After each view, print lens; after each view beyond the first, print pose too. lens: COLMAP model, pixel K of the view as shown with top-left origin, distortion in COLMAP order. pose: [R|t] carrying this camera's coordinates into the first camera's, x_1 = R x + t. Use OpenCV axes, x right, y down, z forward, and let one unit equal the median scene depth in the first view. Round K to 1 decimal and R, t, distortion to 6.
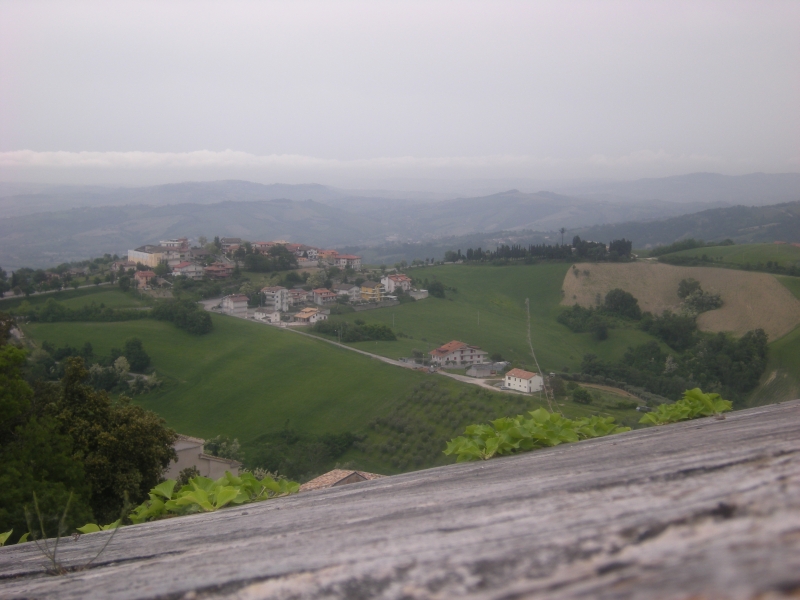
lens RADIAL K [[1198.3, 0, 400.5], [0, 1198.3, 299.7], [0, 0, 1]] dist [0.033679, 0.000000]
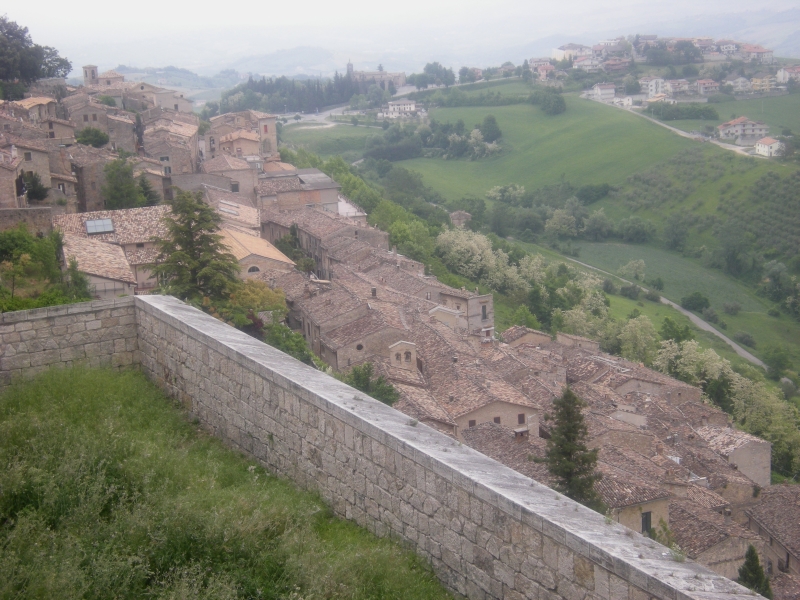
lens RADIAL K [[1404.2, 0, 399.9], [0, 1404.2, 300.2], [0, 0, 1]] dist [0.028453, 0.000000]
pose [[0.878239, 0.061208, -0.474288, 0.342454], [-0.002778, 0.992412, 0.122929, 0.037121], [0.478213, -0.106644, 0.871745, -0.289796]]
